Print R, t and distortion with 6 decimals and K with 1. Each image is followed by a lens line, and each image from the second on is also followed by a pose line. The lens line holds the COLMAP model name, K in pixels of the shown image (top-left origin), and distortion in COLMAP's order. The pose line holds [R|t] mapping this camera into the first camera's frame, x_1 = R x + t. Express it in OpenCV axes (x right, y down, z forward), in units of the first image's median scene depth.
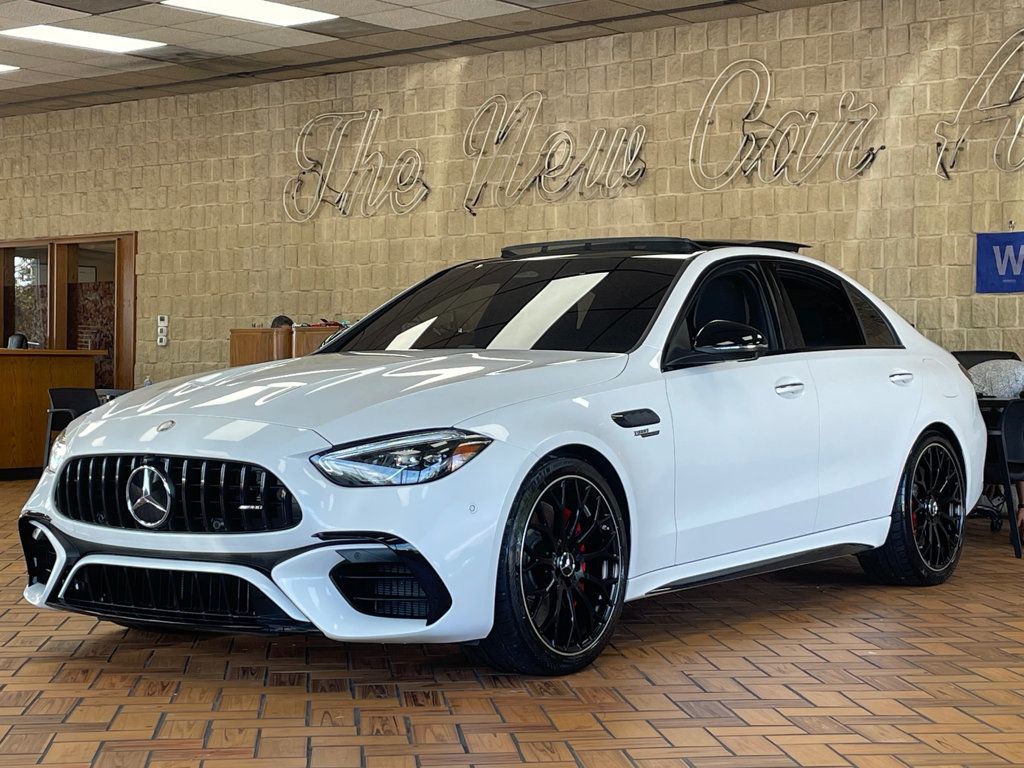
lens RADIAL K [[1847.8, 0, 512.0], [0, 1847.8, 384.0], [0, 0, 1]] dist [0.029622, 0.082312]
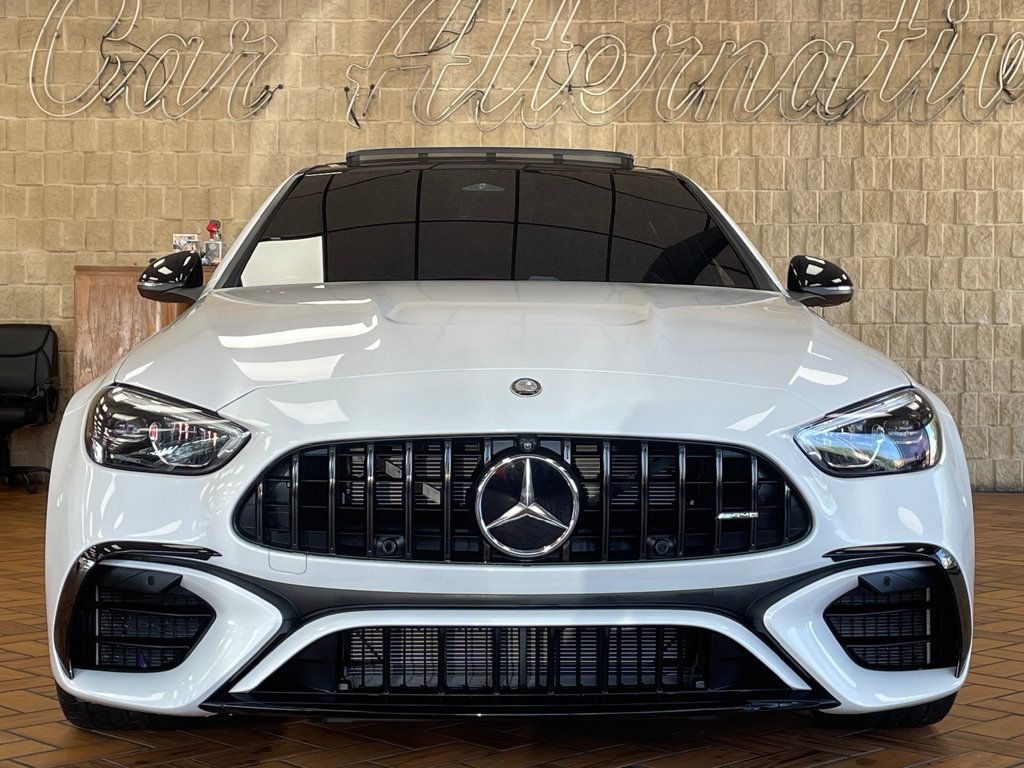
lens RADIAL K [[1763.0, 0, 512.0], [0, 1763.0, 384.0], [0, 0, 1]] dist [0.034416, 0.244744]
pose [[0.791686, -0.000703, 0.610928, -0.241801], [-0.008164, 0.999898, 0.011731, 0.006887], [-0.610874, -0.014275, 0.791599, 0.247008]]
